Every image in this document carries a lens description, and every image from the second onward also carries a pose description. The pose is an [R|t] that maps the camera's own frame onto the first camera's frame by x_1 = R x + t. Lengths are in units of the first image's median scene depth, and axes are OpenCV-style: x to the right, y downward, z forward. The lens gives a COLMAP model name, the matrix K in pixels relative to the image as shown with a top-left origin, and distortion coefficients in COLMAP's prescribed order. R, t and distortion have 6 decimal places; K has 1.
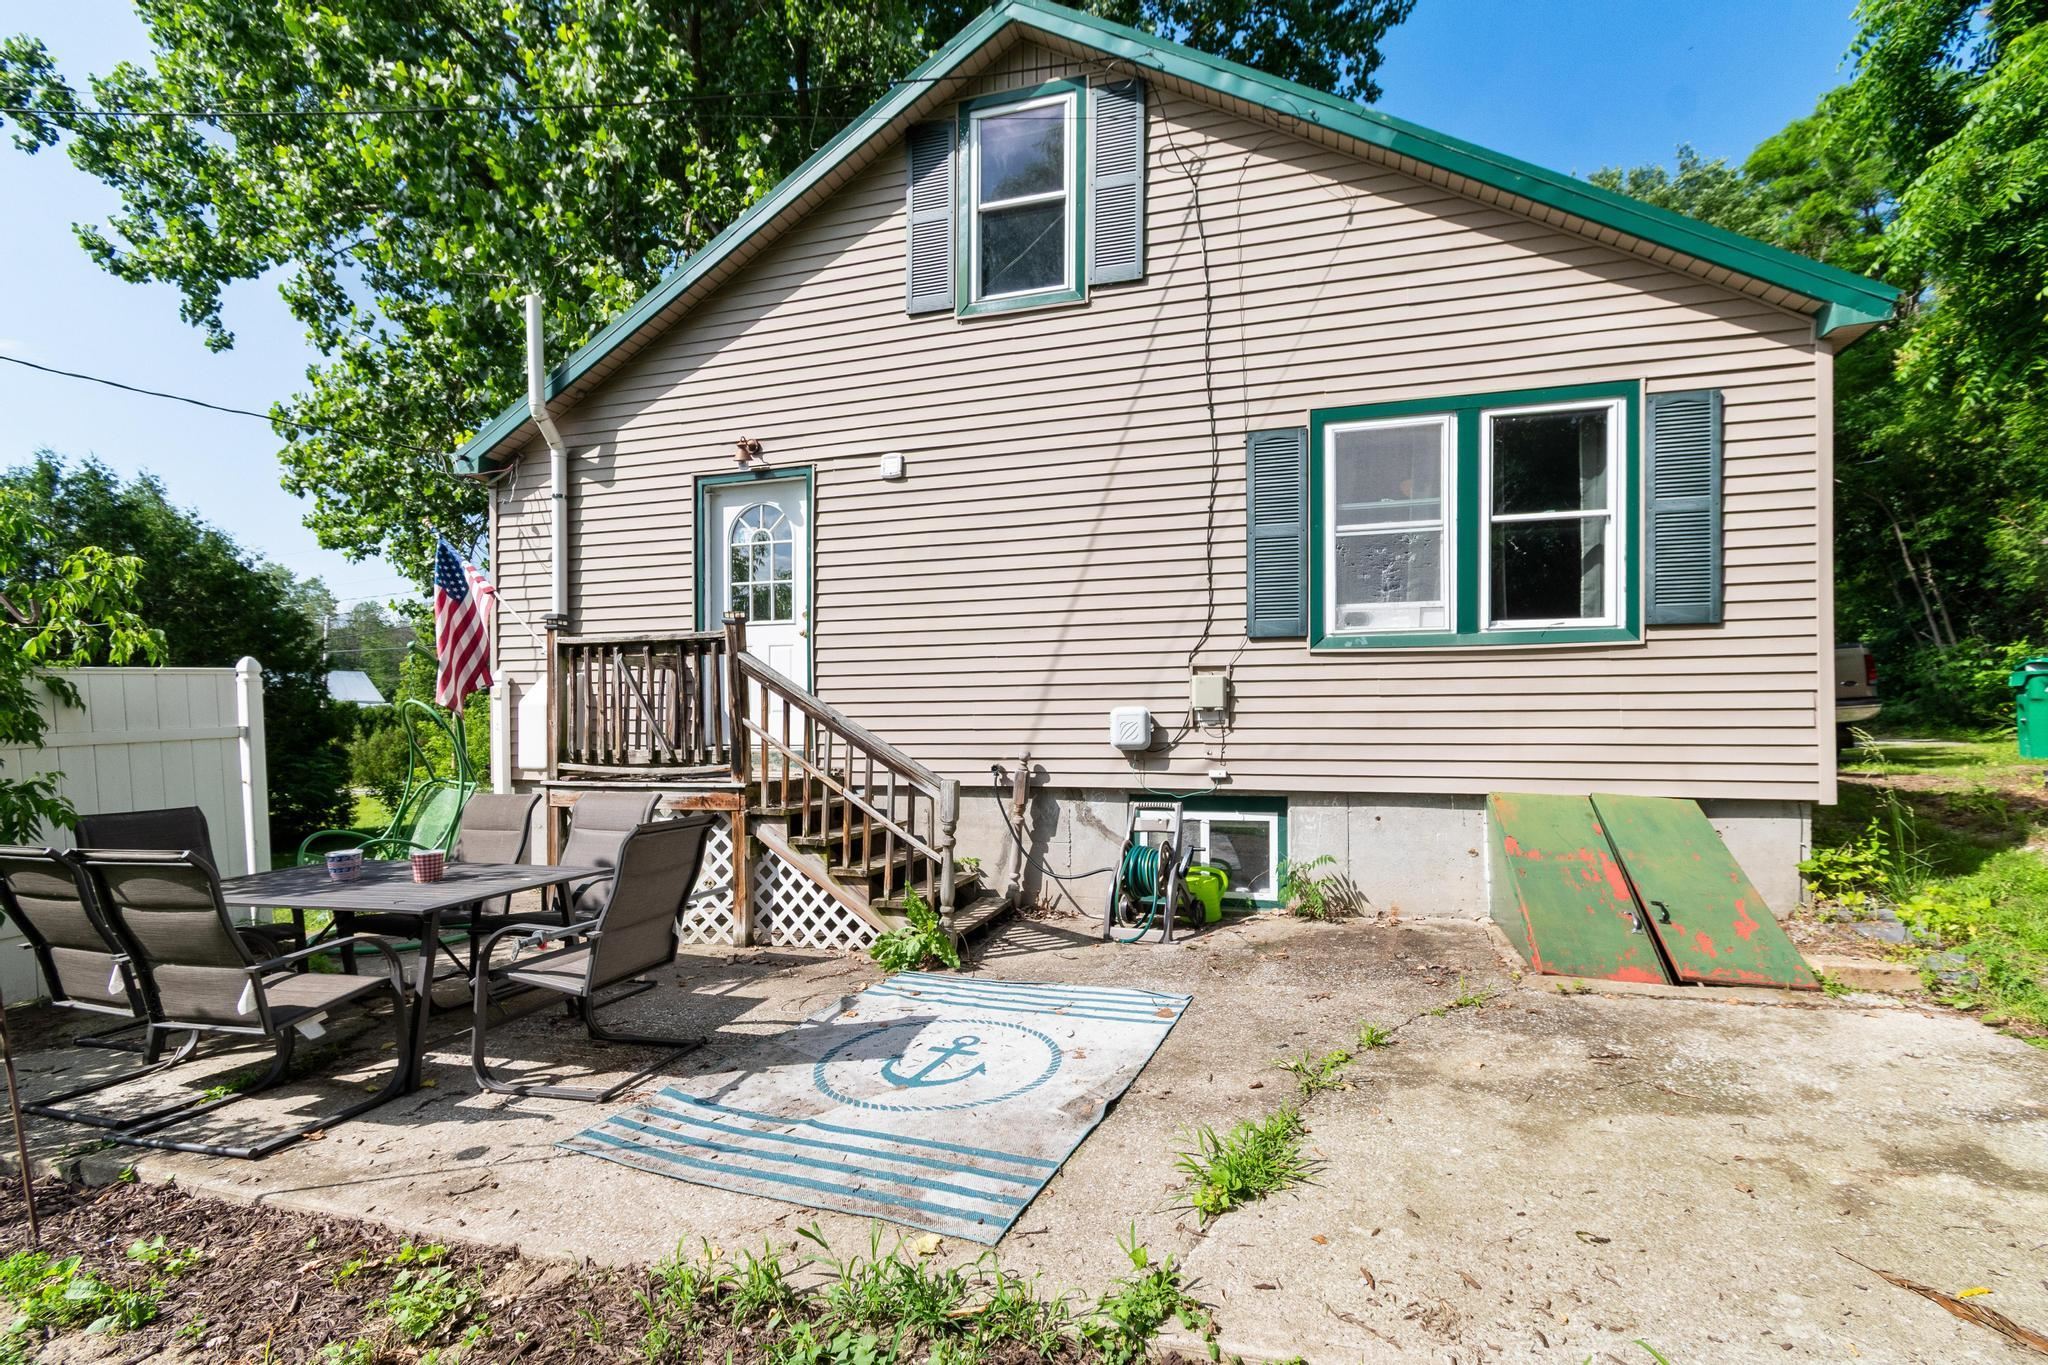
lens RADIAL K [[944.6, 0, 1026.7], [0, 944.6, 715.3], [0, 0, 1]] dist [0.003368, 0.000207]
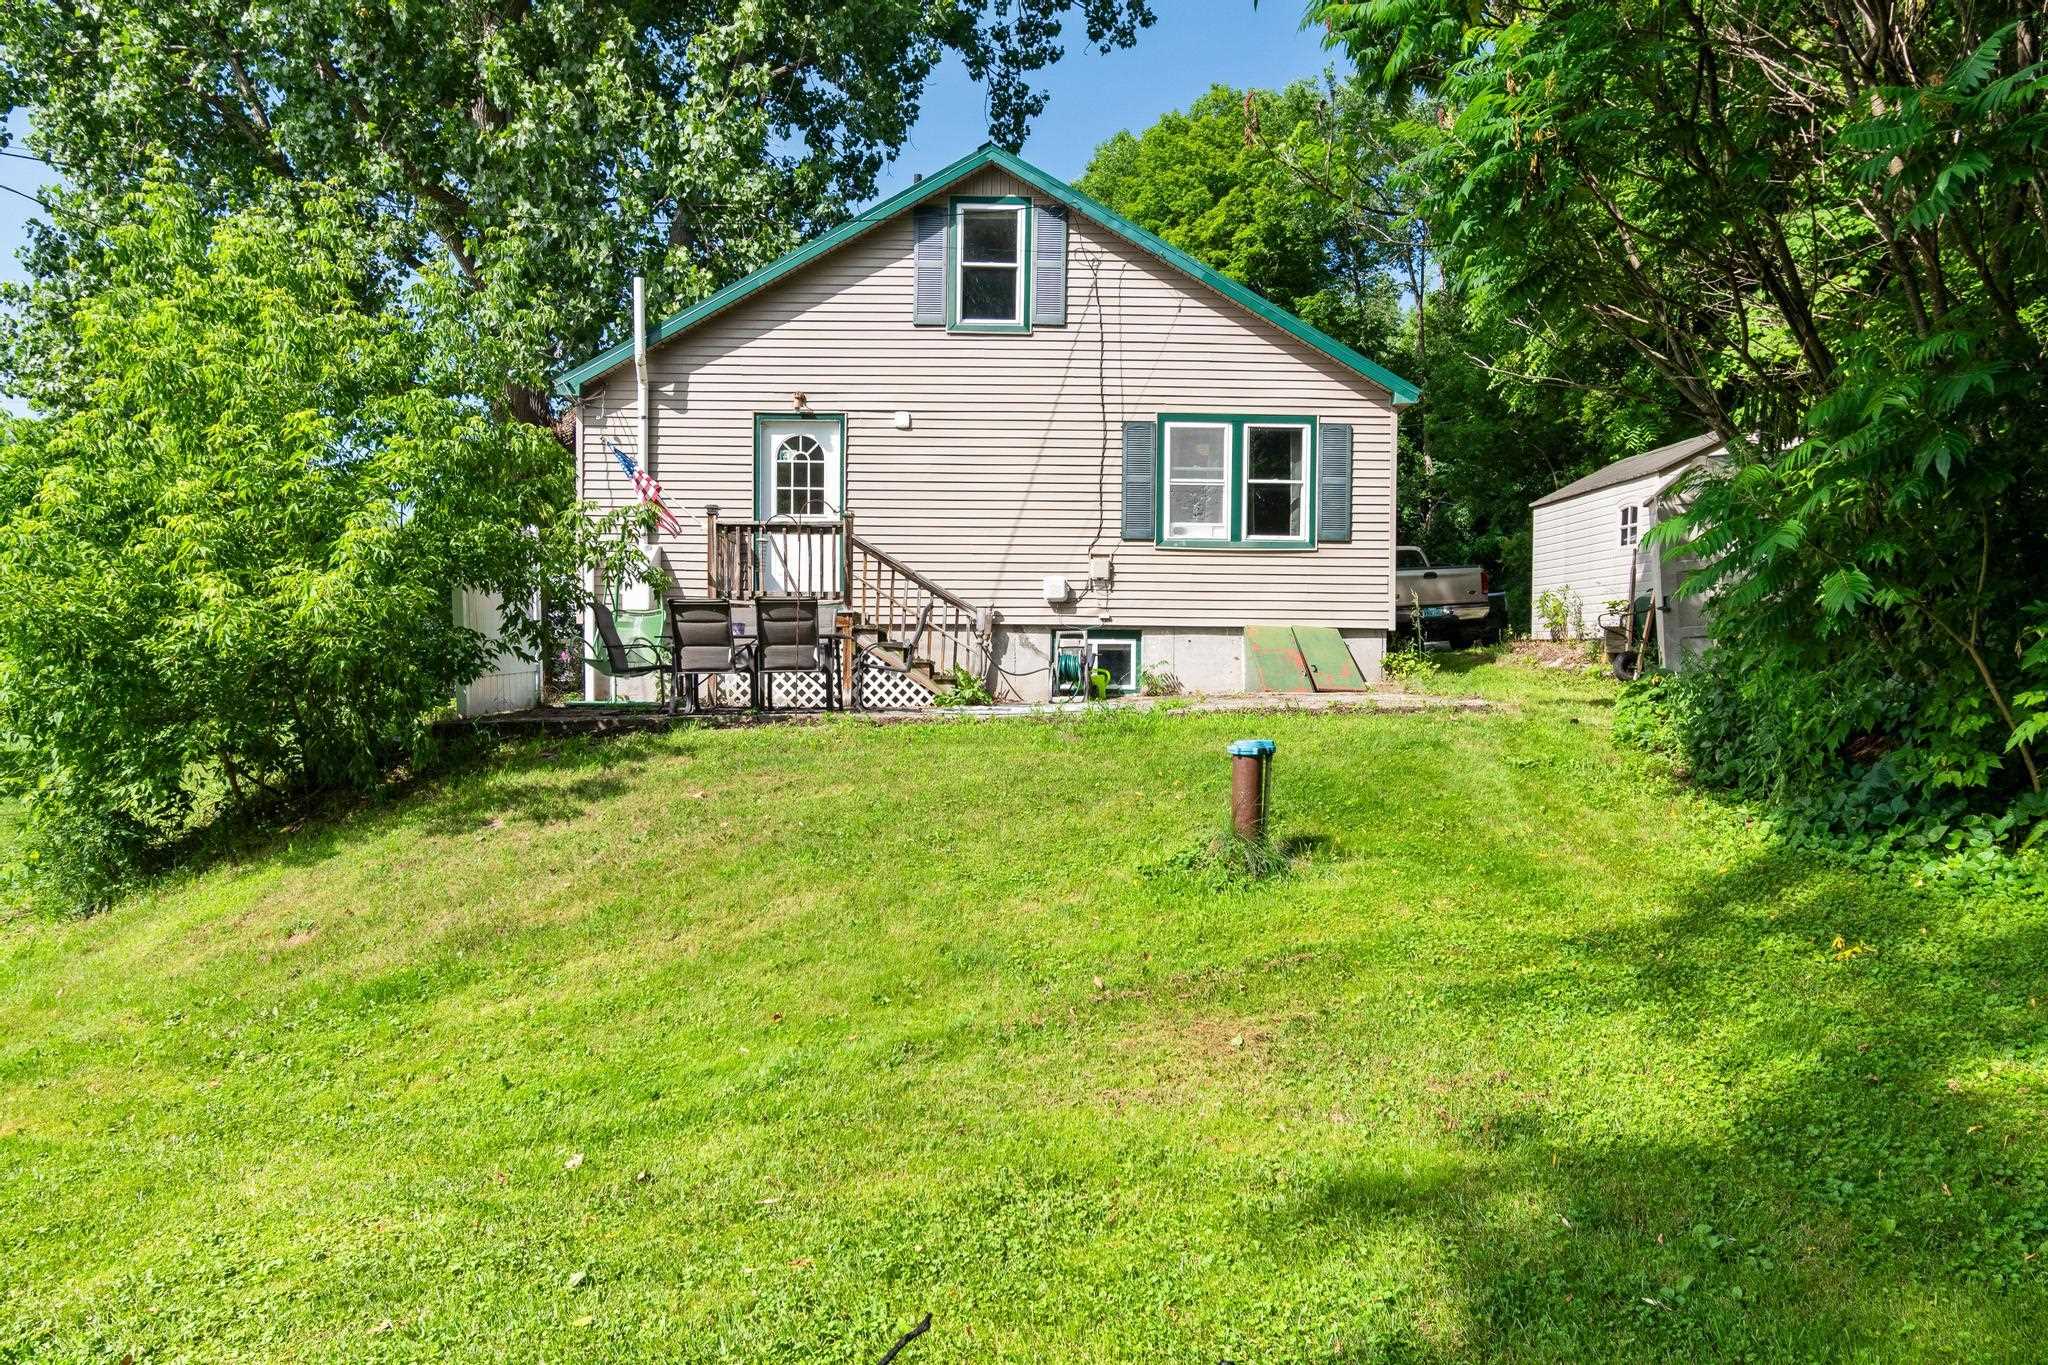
lens RADIAL K [[1409.9, 0, 1024.0], [0, 1409.9, 682.5], [0, 0, 1]] dist [-0.000968, -0.000285]
pose [[0.948290, 0.013806, 0.317104, -0.761130], [-0.014837, 0.999890, 0.000837, 0.184197], [-0.317057, -0.005499, 0.948390, -1.420469]]
